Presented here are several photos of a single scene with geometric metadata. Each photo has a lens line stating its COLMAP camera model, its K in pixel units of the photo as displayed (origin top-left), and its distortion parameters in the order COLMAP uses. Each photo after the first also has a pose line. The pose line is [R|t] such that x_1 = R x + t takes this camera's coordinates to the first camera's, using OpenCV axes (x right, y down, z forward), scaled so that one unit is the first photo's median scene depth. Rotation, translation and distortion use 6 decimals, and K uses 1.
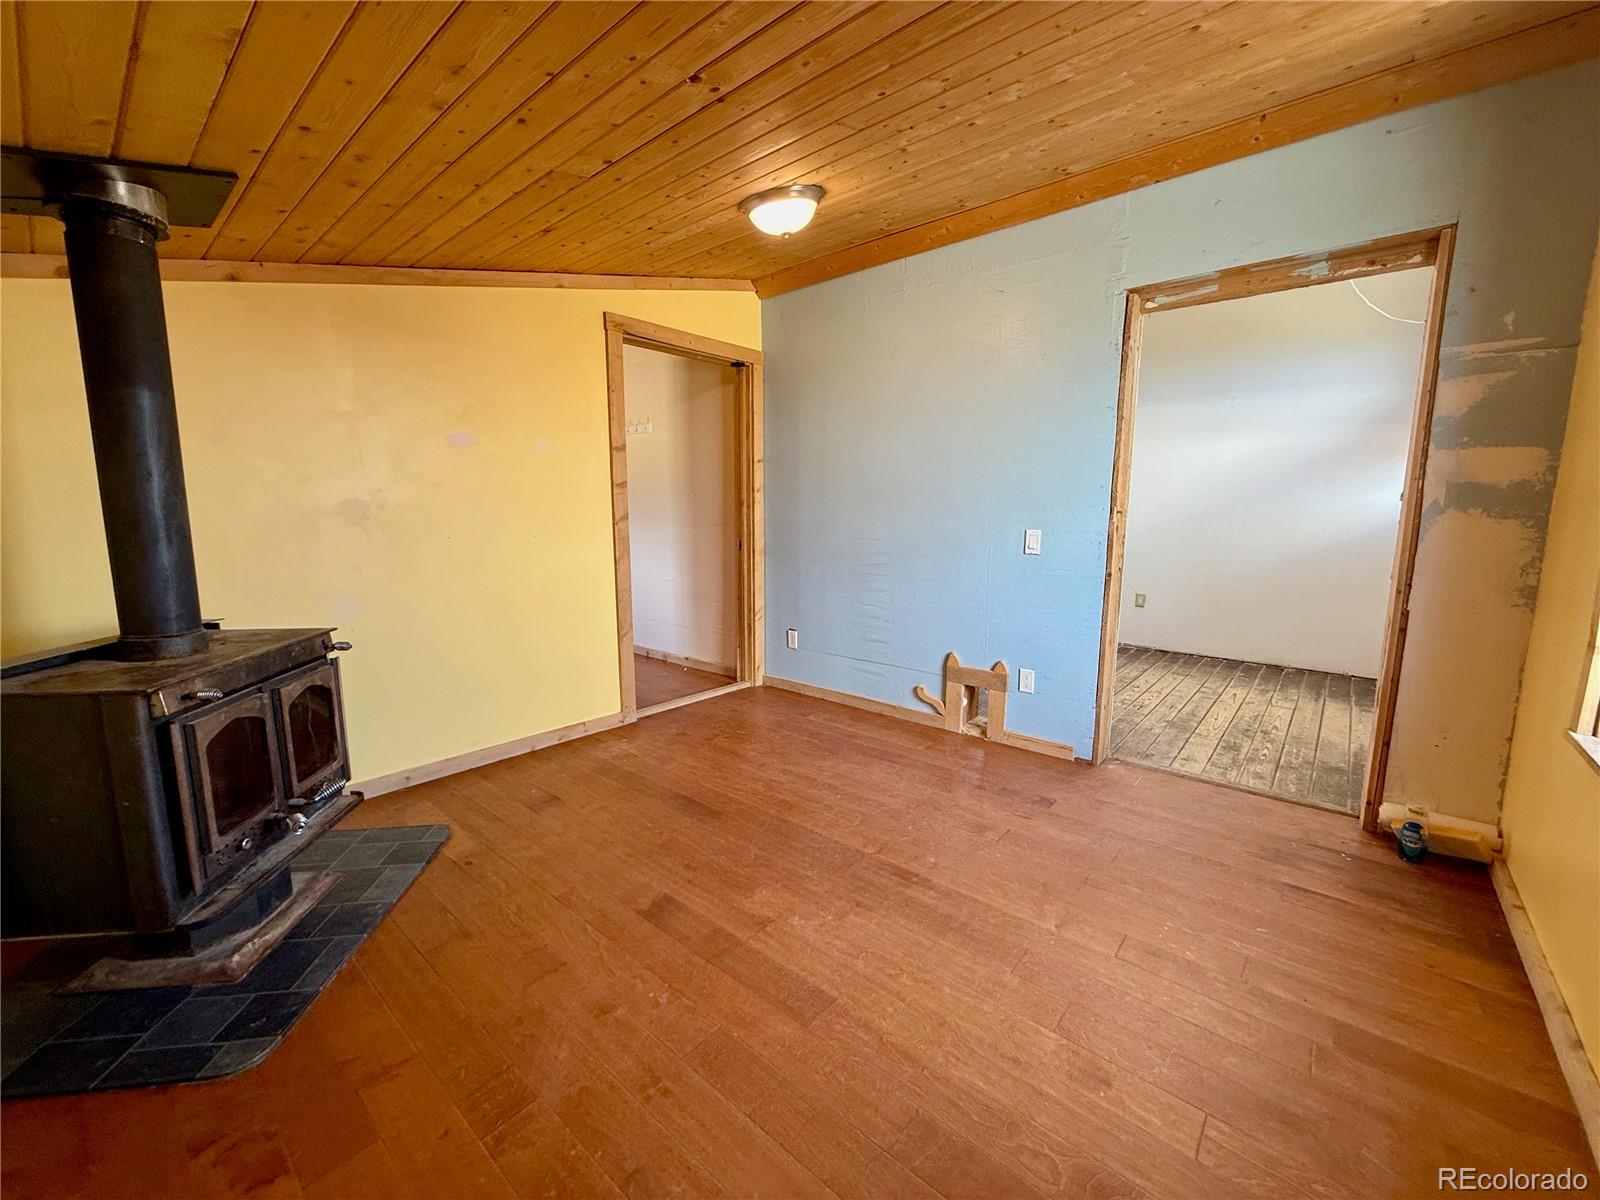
lens RADIAL K [[638.8, 0, 794.5], [0, 638.8, 600.9], [0, 0, 1]] dist [0.001635, -0.000319]
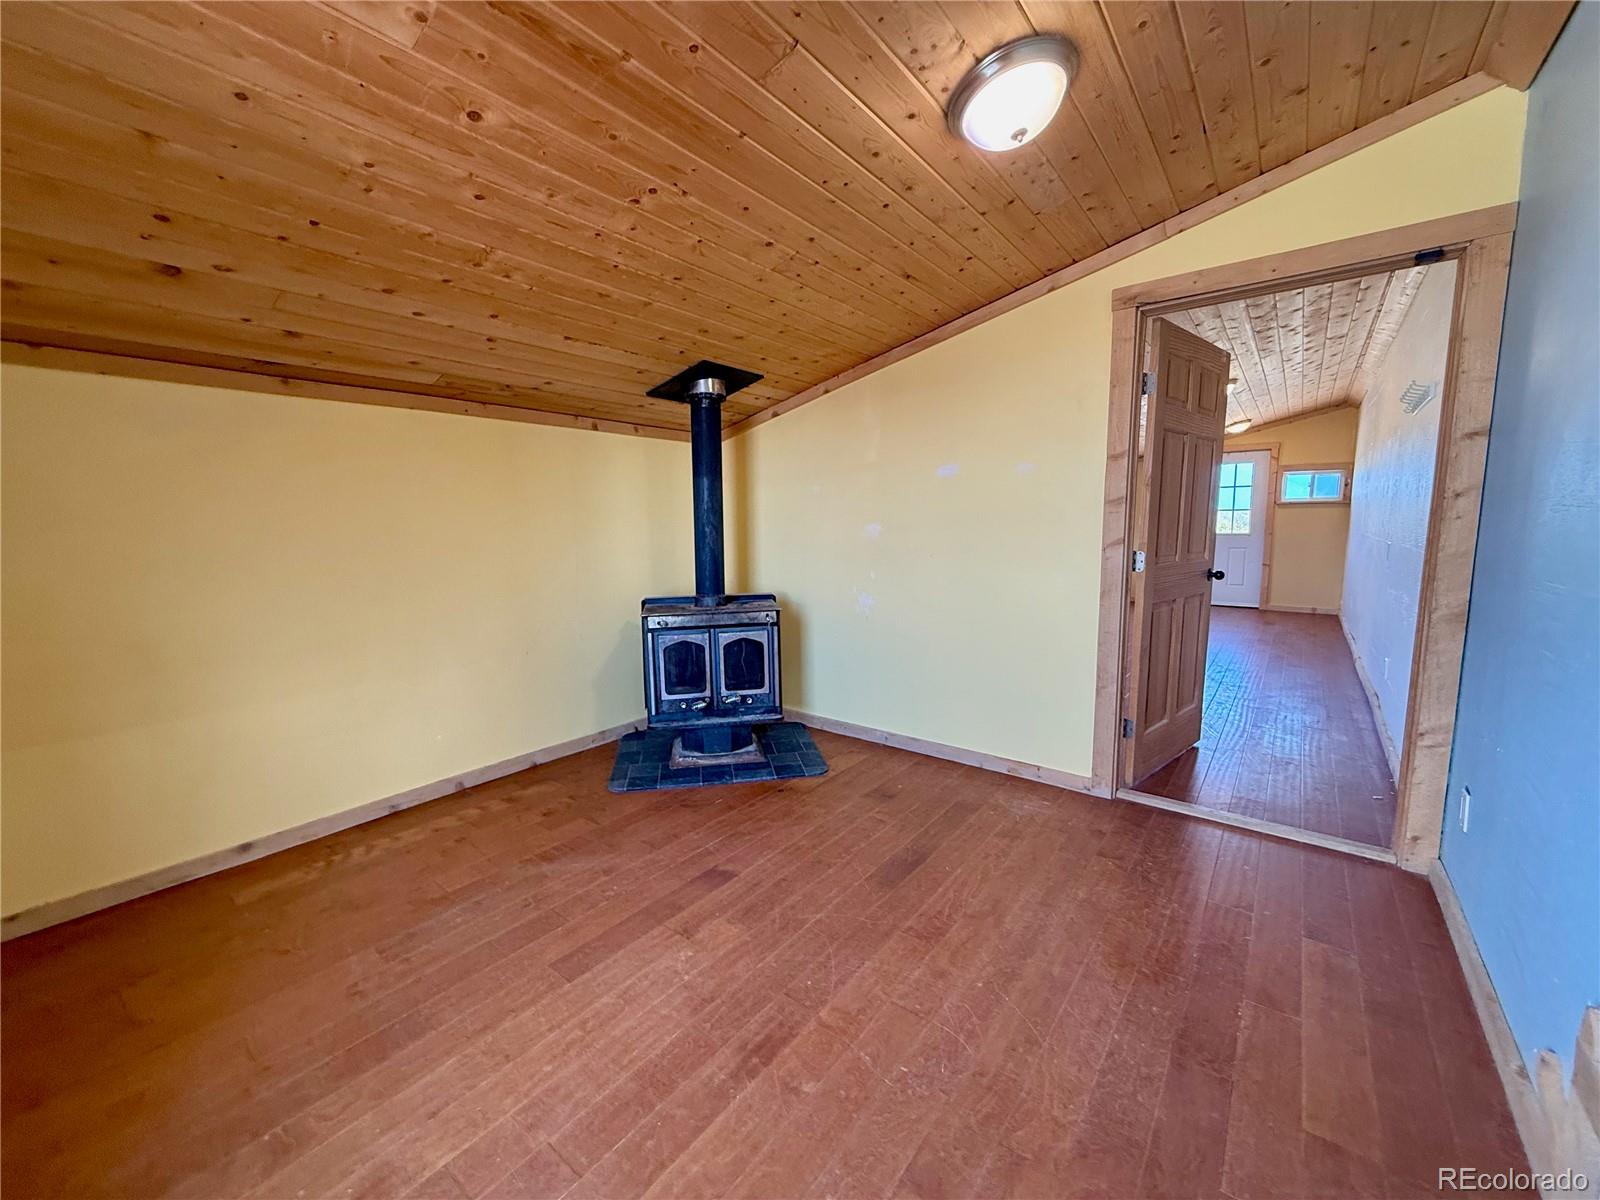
lens RADIAL K [[638.8, 0, 803.5], [0, 638.8, 599.3], [0, 0, 1]] dist [0.001635, -0.000319]
pose [[0.050604, 0.120589, -0.991412, 0.711662], [-0.128477, 0.985222, 0.113279, -0.140362], [0.990421, 0.121641, 0.065349, 0.794832]]
